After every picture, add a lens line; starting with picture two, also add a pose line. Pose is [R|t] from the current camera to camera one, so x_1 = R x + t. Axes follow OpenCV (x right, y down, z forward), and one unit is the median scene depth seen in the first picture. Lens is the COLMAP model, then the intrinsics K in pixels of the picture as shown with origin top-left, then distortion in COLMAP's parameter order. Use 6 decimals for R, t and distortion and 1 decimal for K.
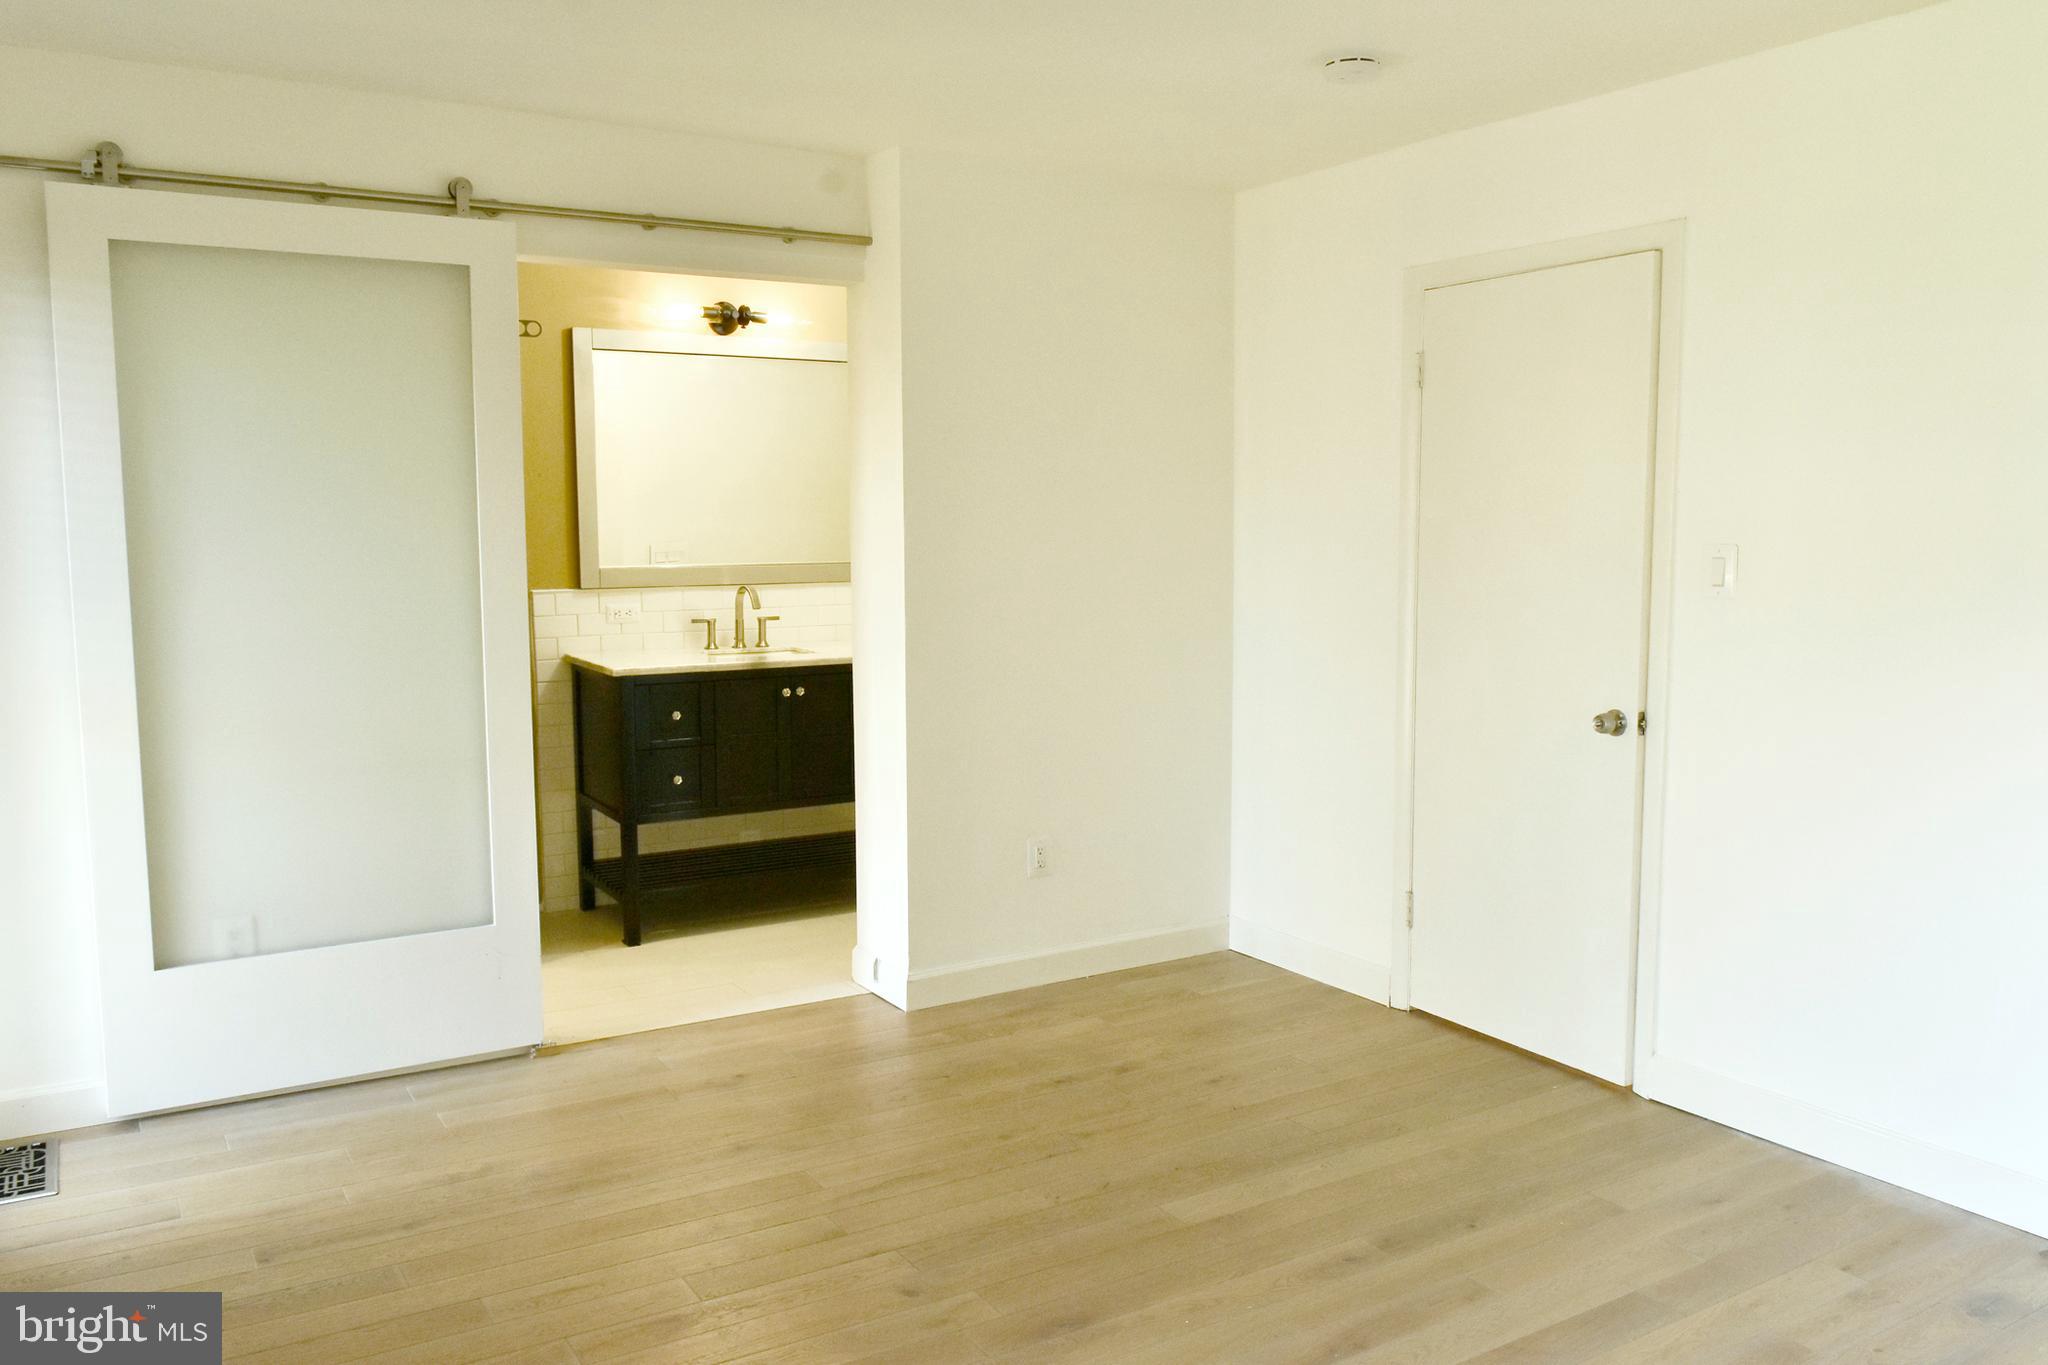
lens RADIAL K [[1587.5, 0, 1024.0], [0, 1587.5, 682.5], [0, 0, 1]] dist [-0.030570, 0.033109]
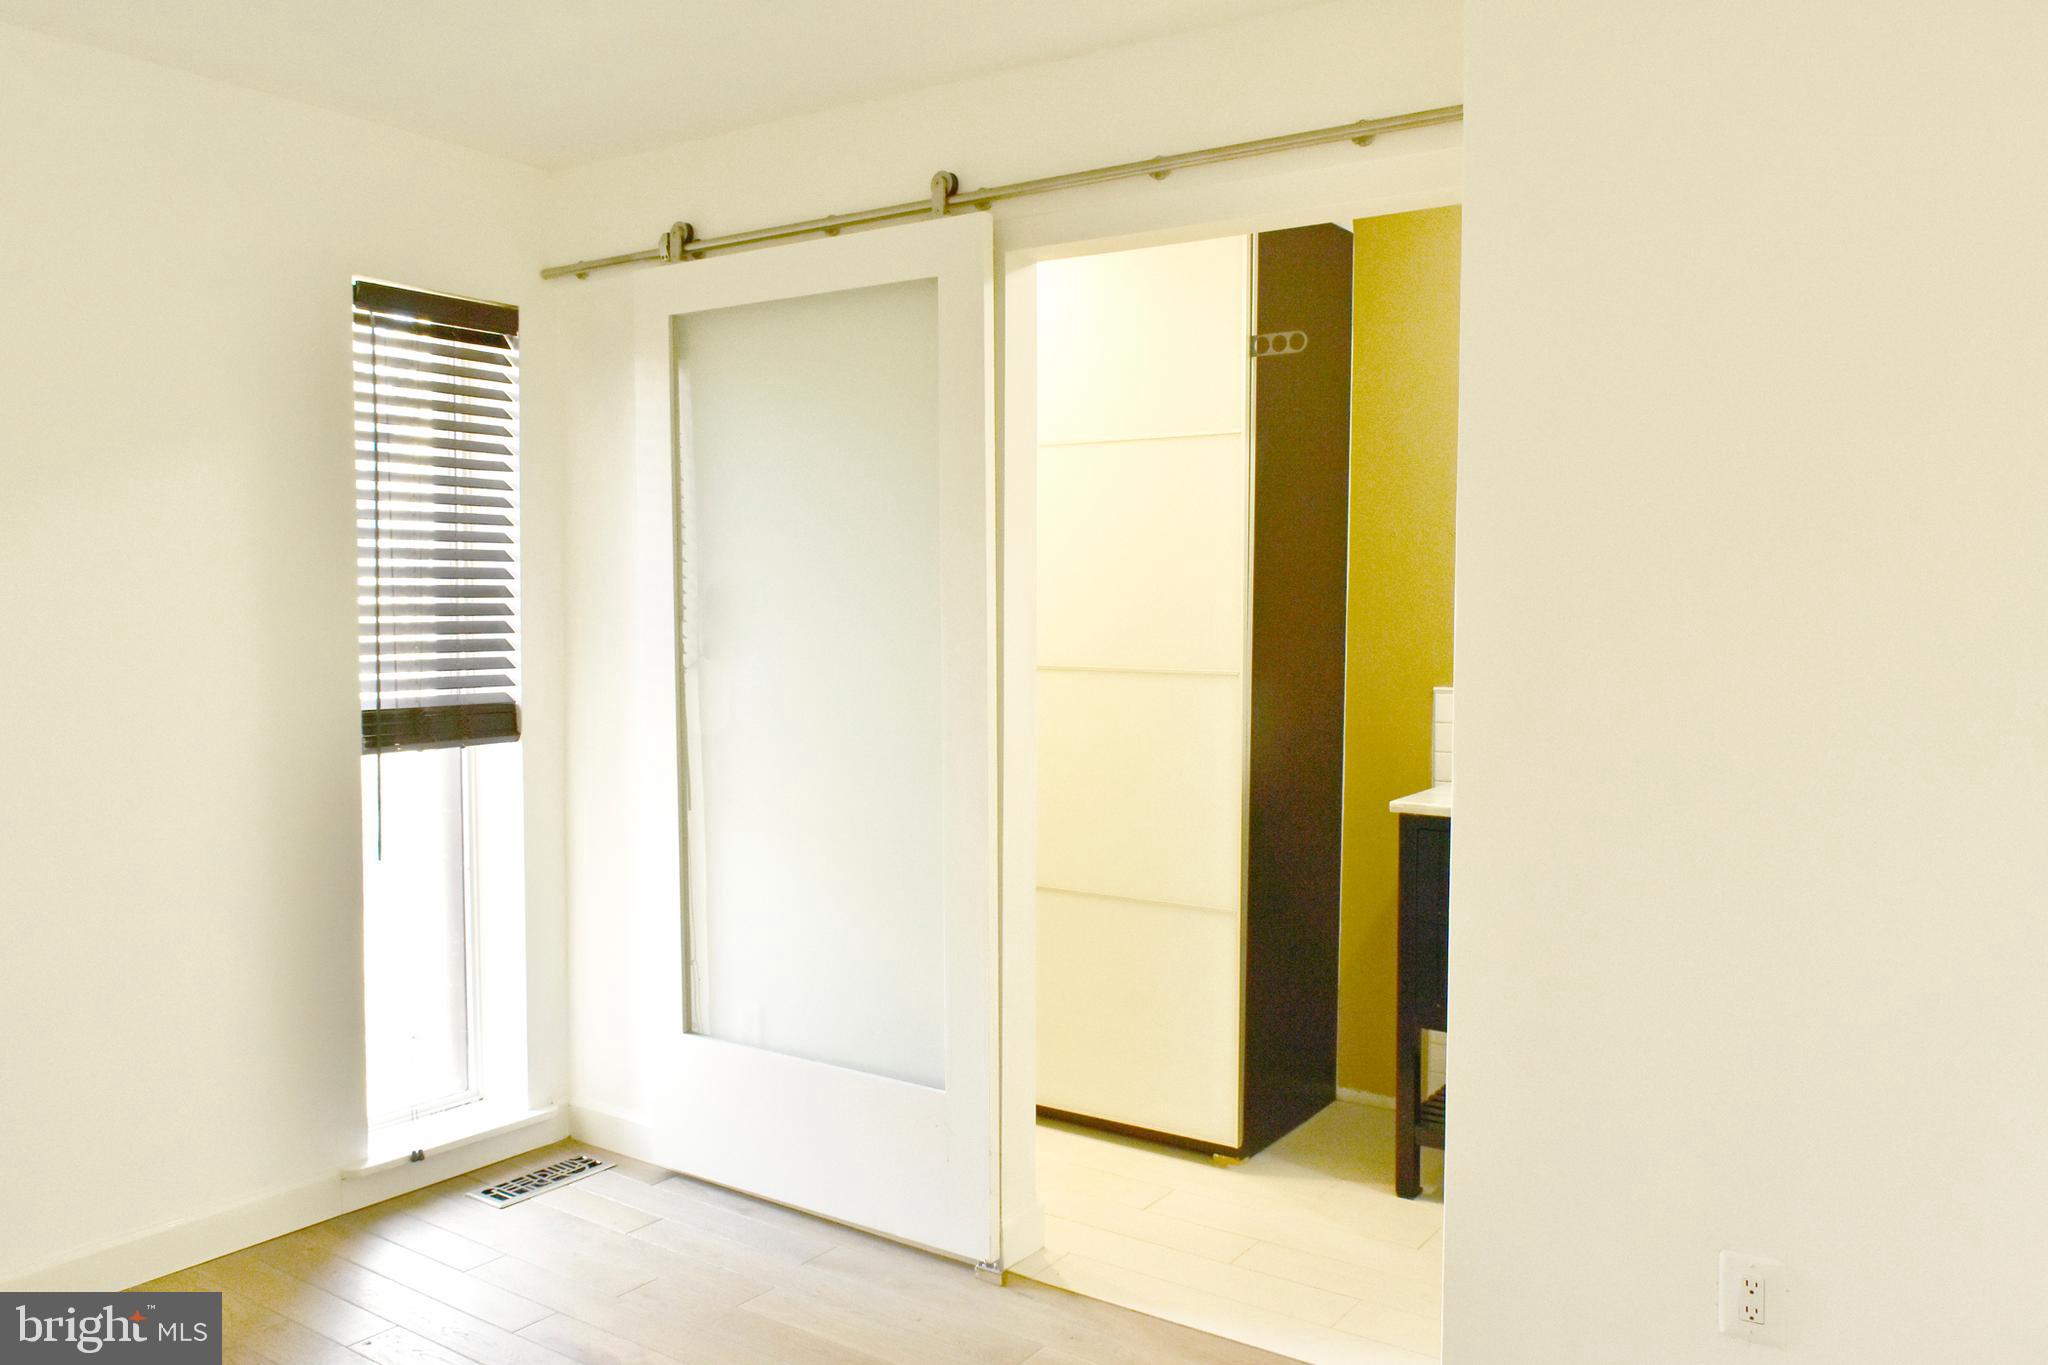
lens RADIAL K [[1587.5, 0, 1024.0], [0, 1587.5, 682.5], [0, 0, 1]] dist [-0.030570, 0.033109]
pose [[0.397165, 0.054096, -0.916152, 0.440403], [-0.099880, 0.994880, 0.015445, -0.076087], [0.912296, 0.085371, 0.400534, 0.759492]]
